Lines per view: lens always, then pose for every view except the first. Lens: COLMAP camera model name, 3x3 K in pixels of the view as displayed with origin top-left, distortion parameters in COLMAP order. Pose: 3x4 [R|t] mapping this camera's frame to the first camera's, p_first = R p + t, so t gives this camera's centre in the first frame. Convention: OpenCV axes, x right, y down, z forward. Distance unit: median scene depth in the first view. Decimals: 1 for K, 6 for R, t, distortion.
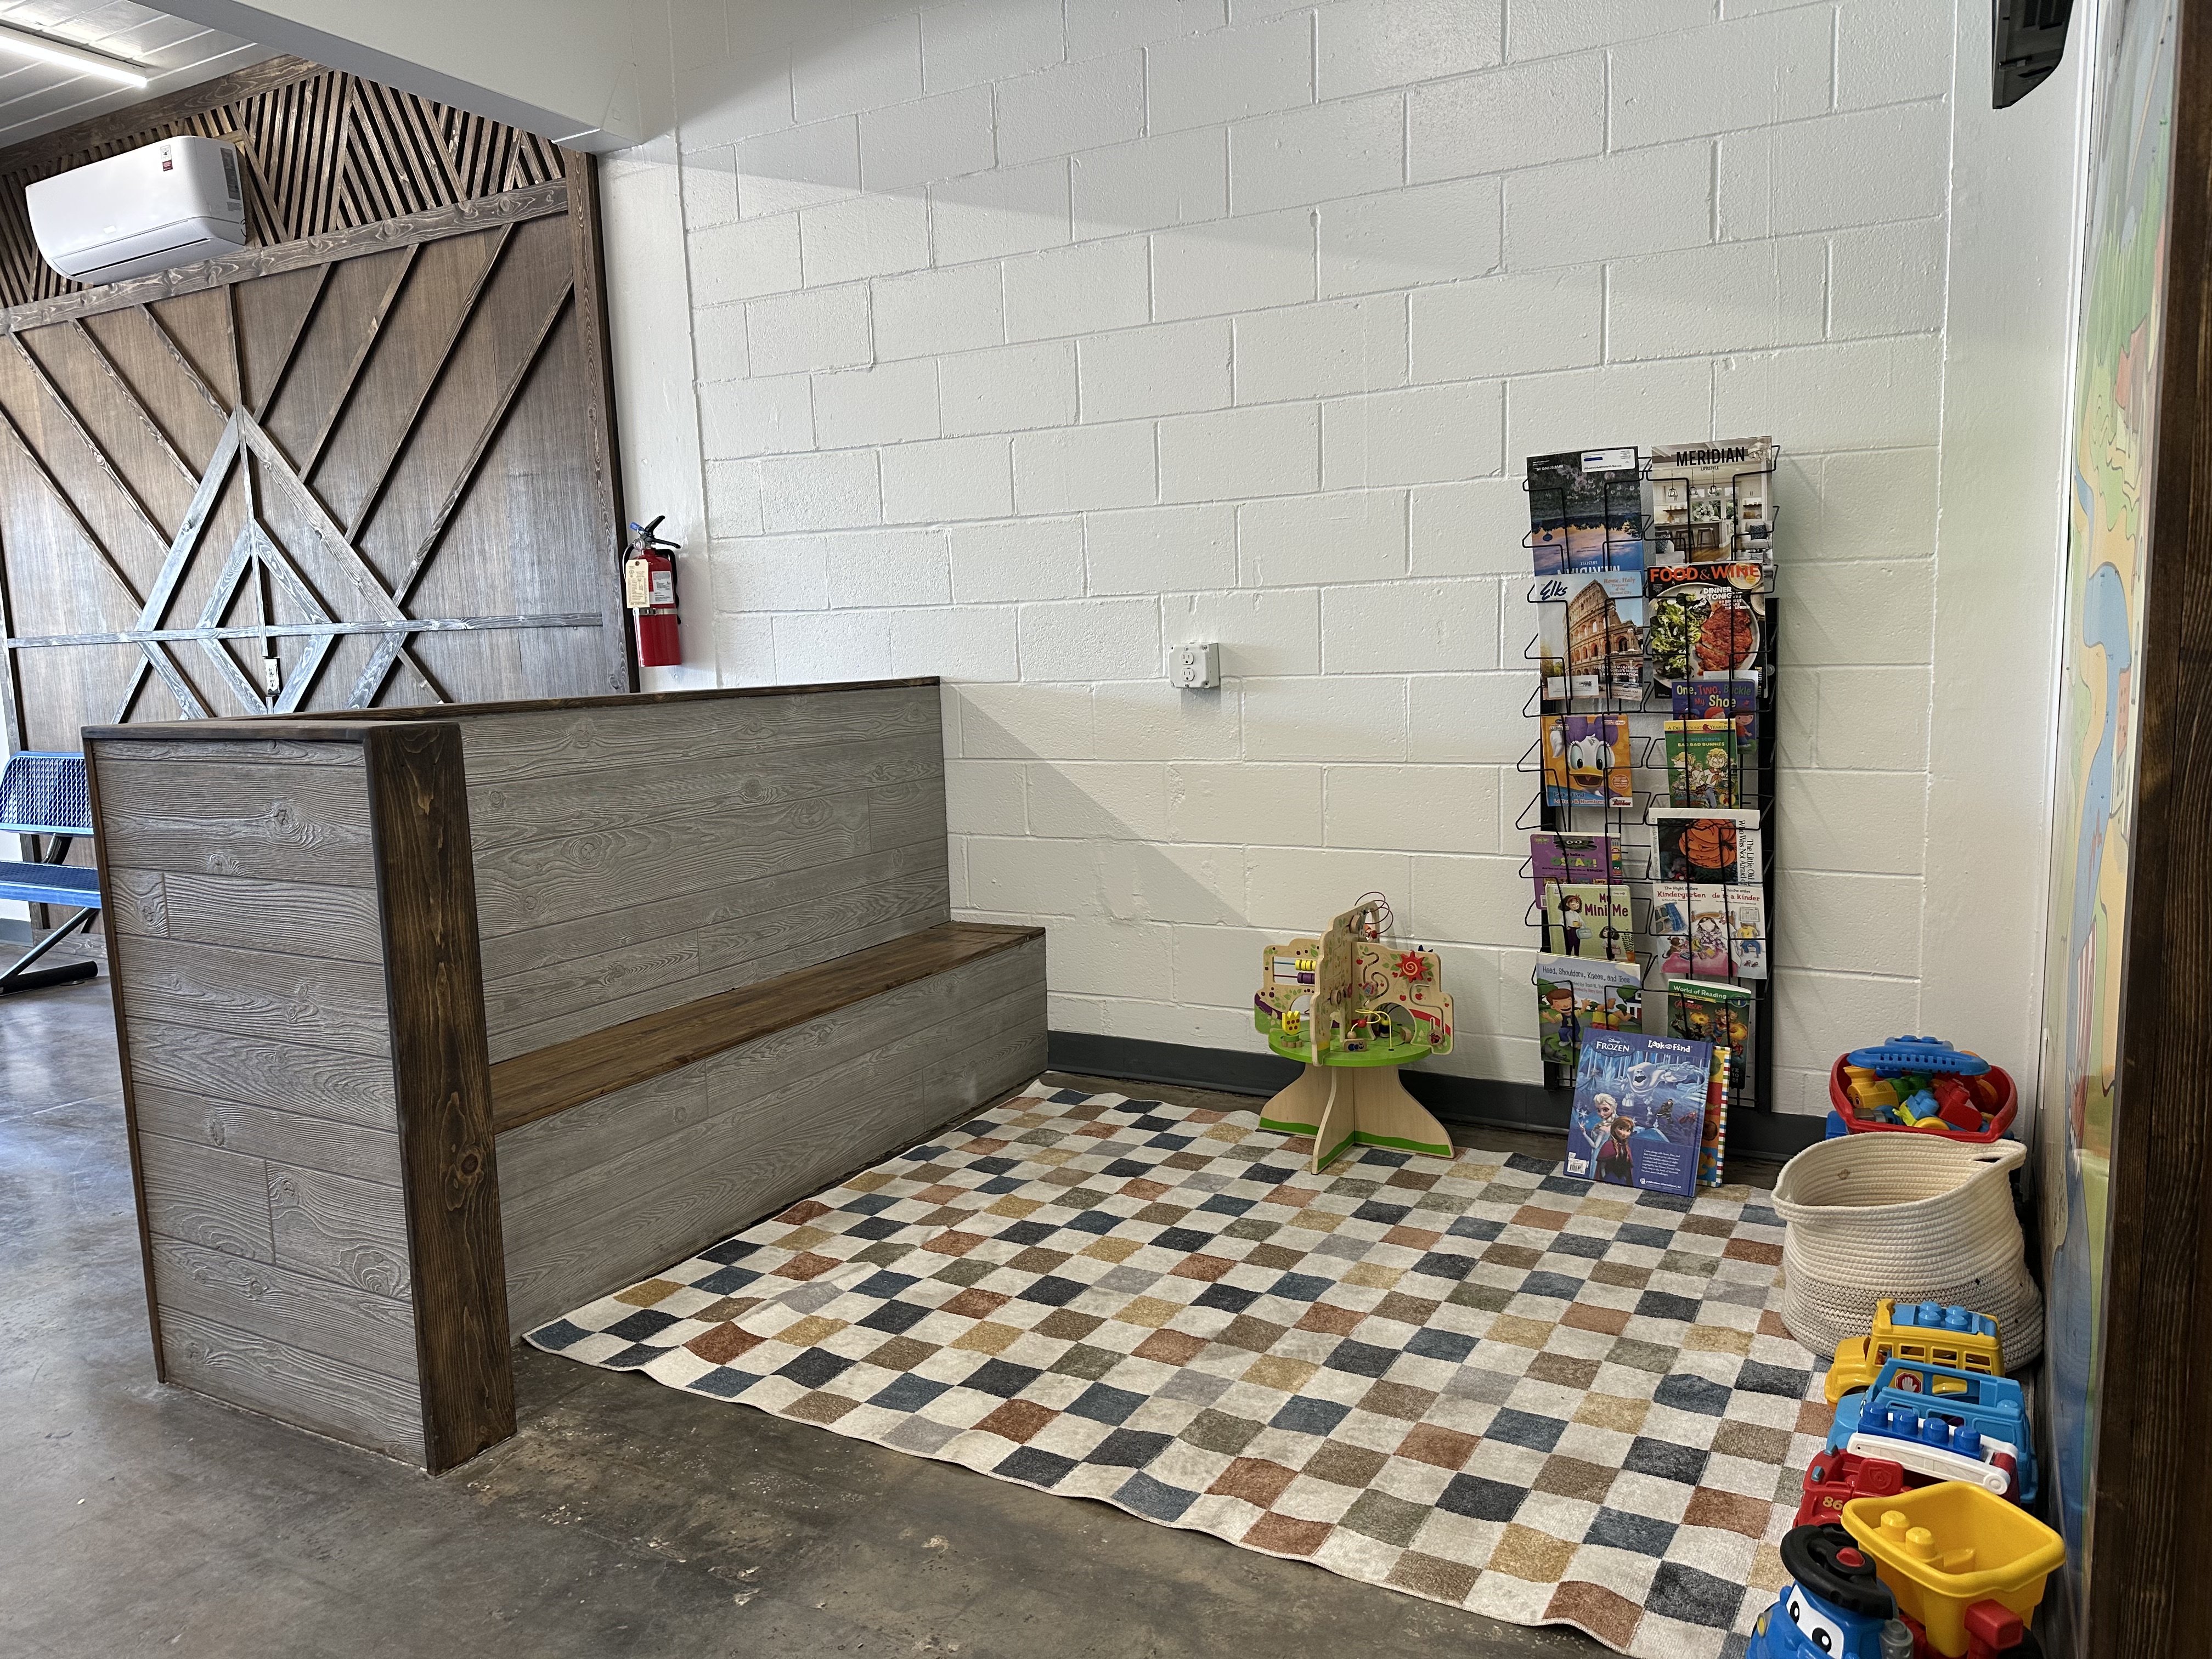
lens RADIAL K [[1539.5, 0, 1107.3], [0, 1539.5, 842.3], [0, 0, 1]] dist [0.055372, -0.072686]
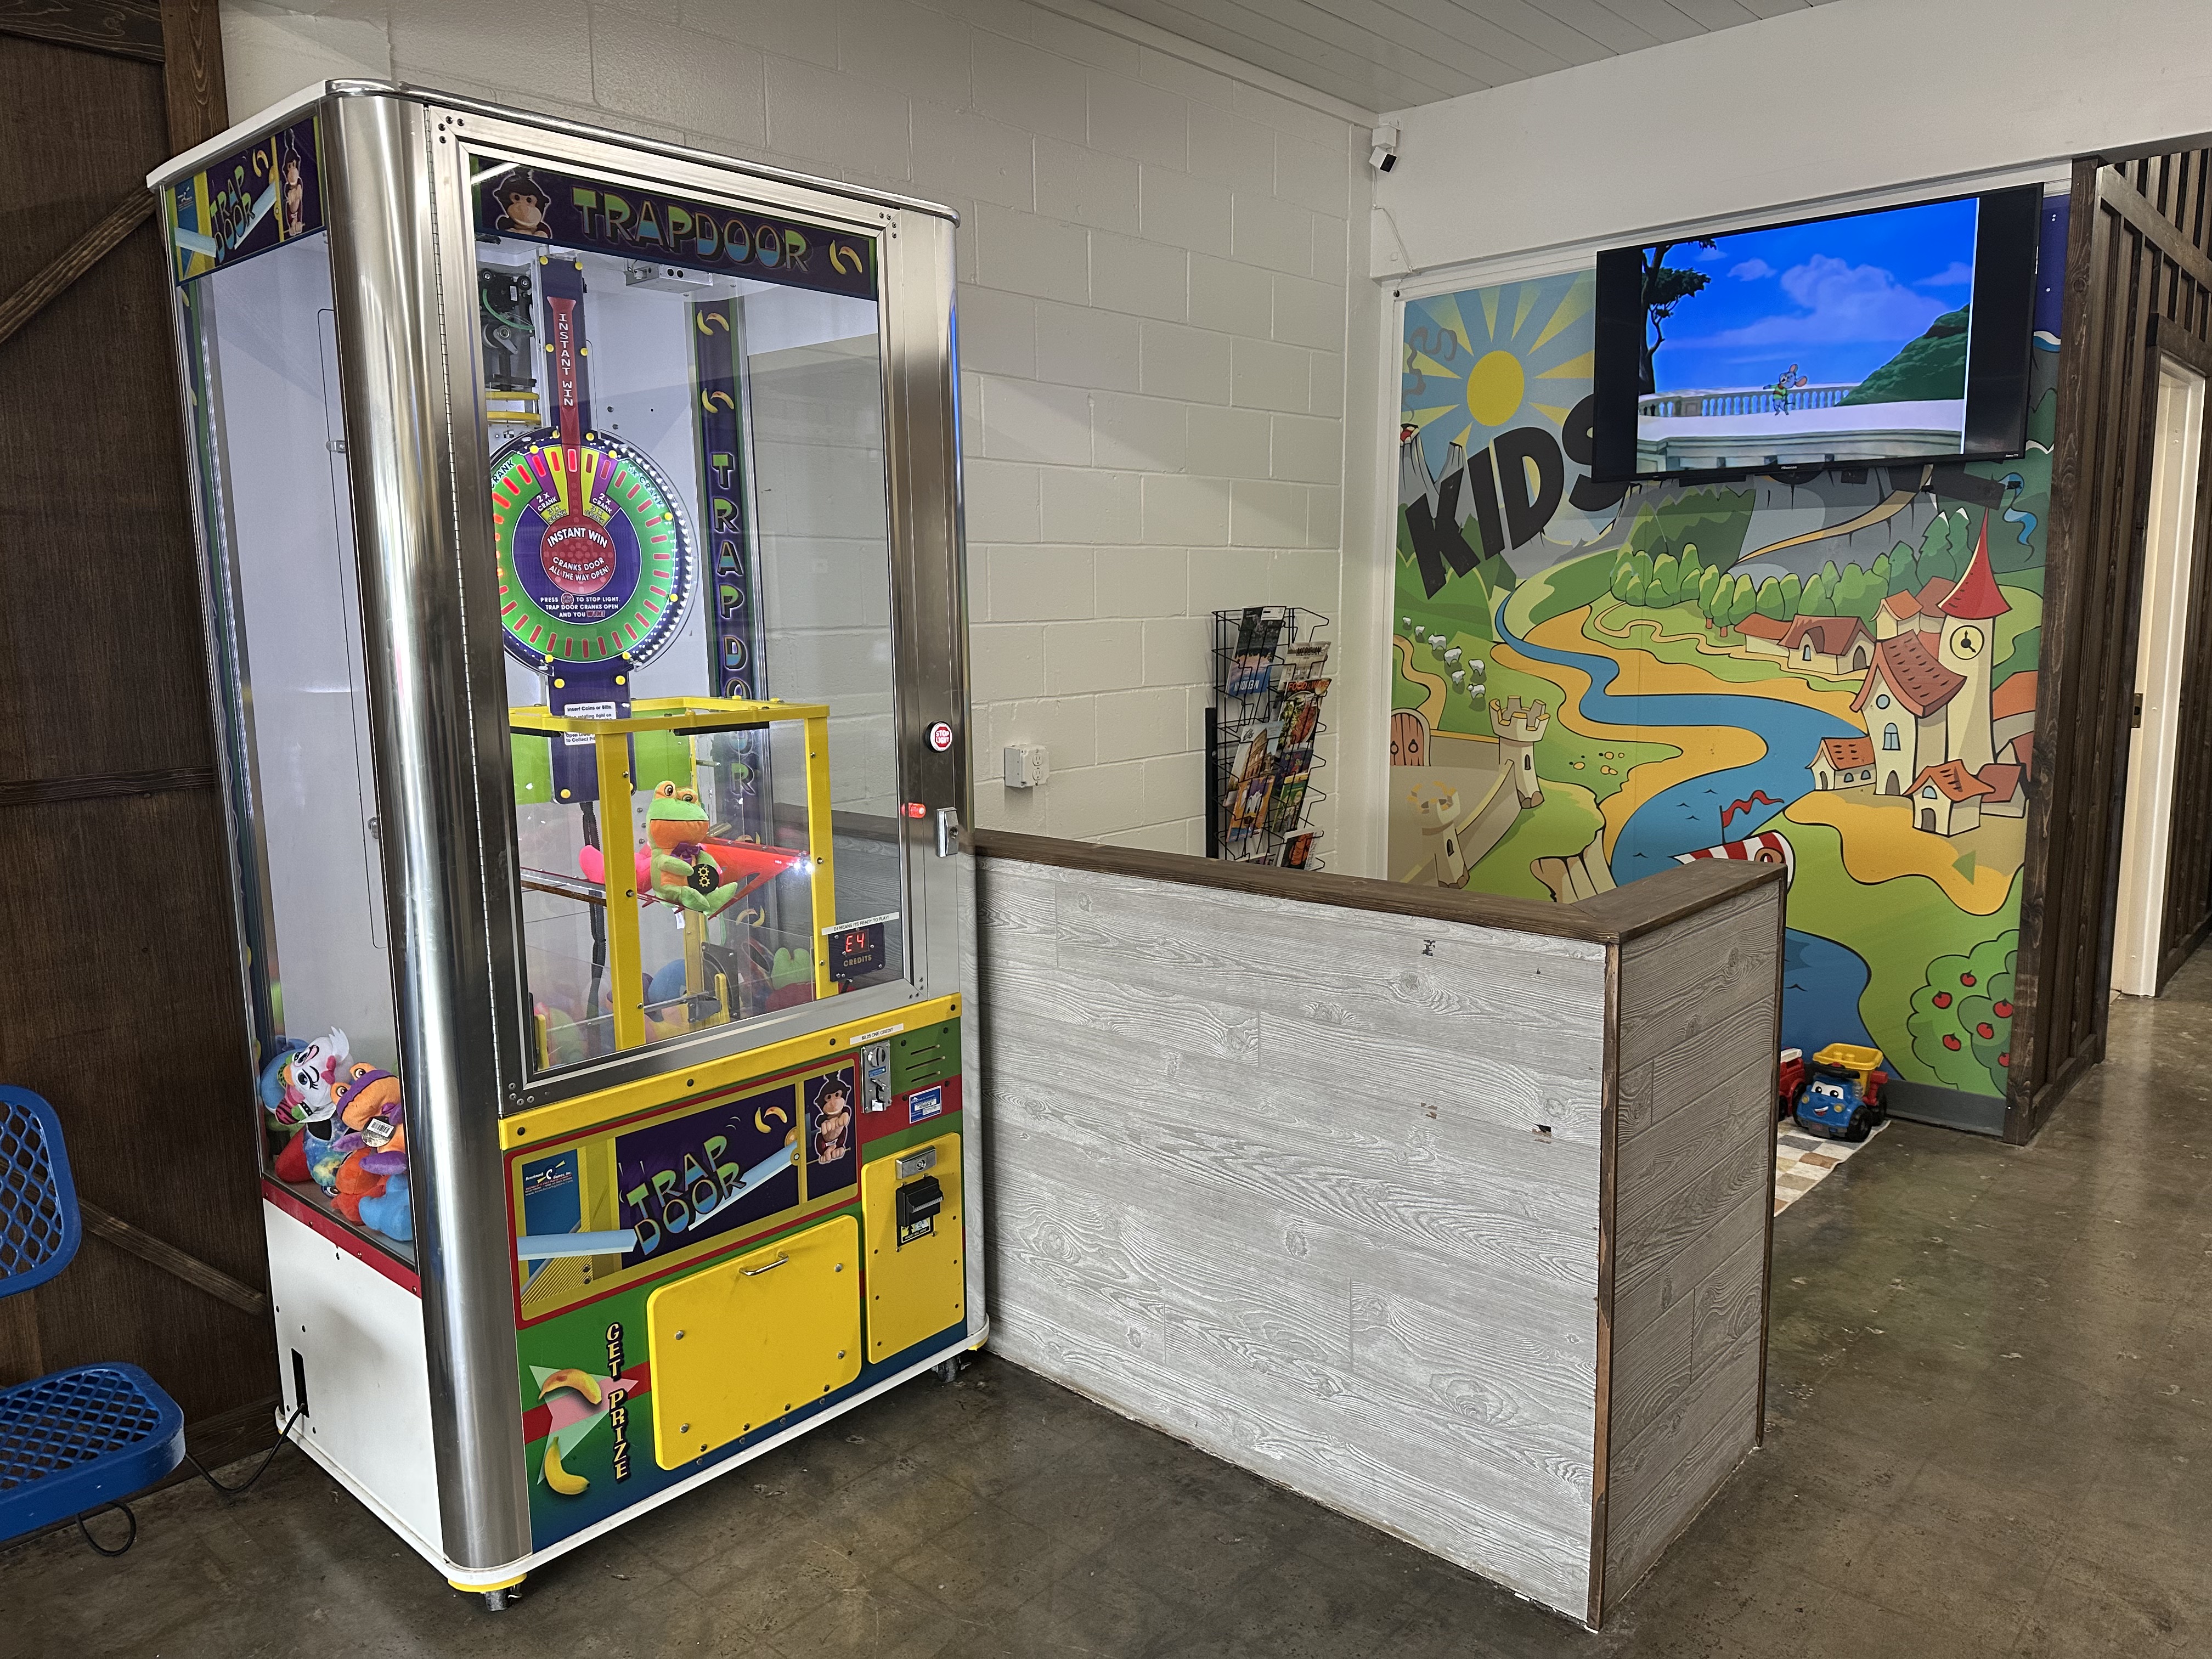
lens RADIAL K [[1566.9, 0, 1106.0], [0, 1566.9, 829.5], [0, 0, 1]] dist [0.125084, -0.226865]
pose [[0.225200, -0.120304, 0.966857, -1.150480], [0.128106, 0.987389, 0.093021, -0.183935], [-0.965854, 0.102912, 0.237771, 0.741736]]
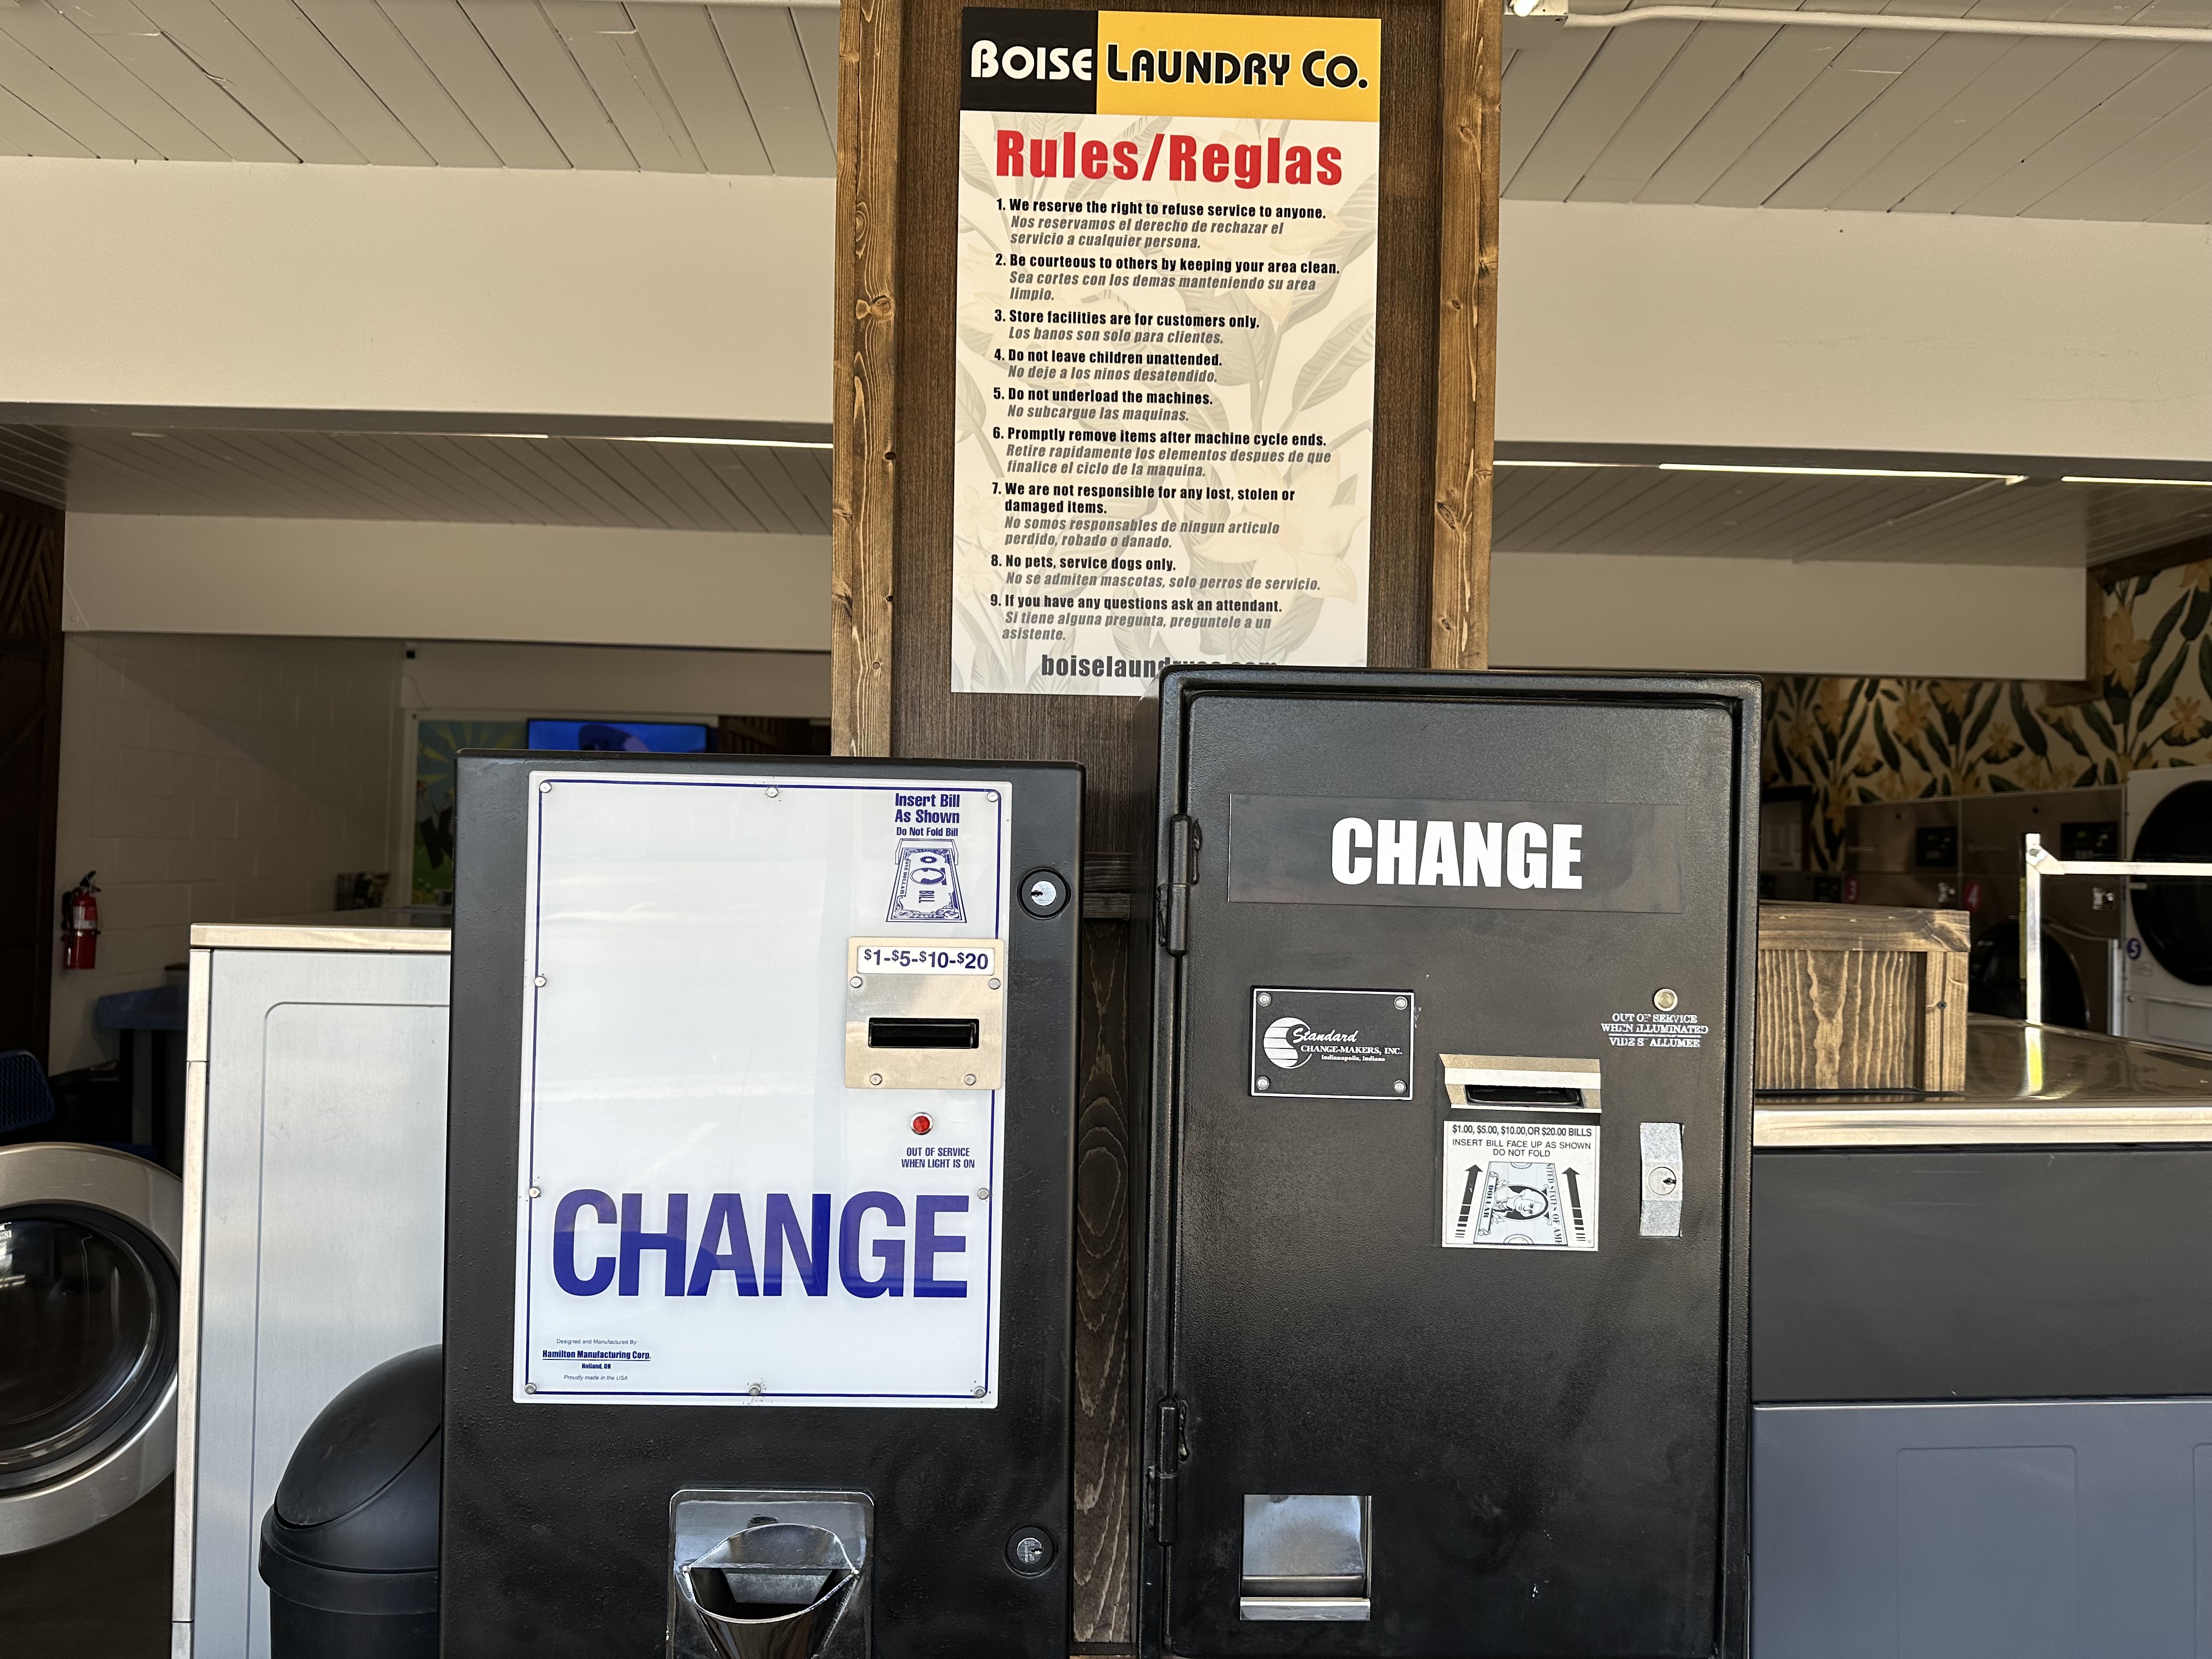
lens RADIAL K [[1566.9, 0, 1106.0], [0, 1566.9, 829.5], [0, 0, 1]] dist [0.125084, -0.226865]
pose [[-0.503819, 0.035637, 0.863074, -2.851098], [0.106016, 0.994146, 0.020837, -0.227446], [-0.857279, 0.101997, -0.504648, 1.213722]]
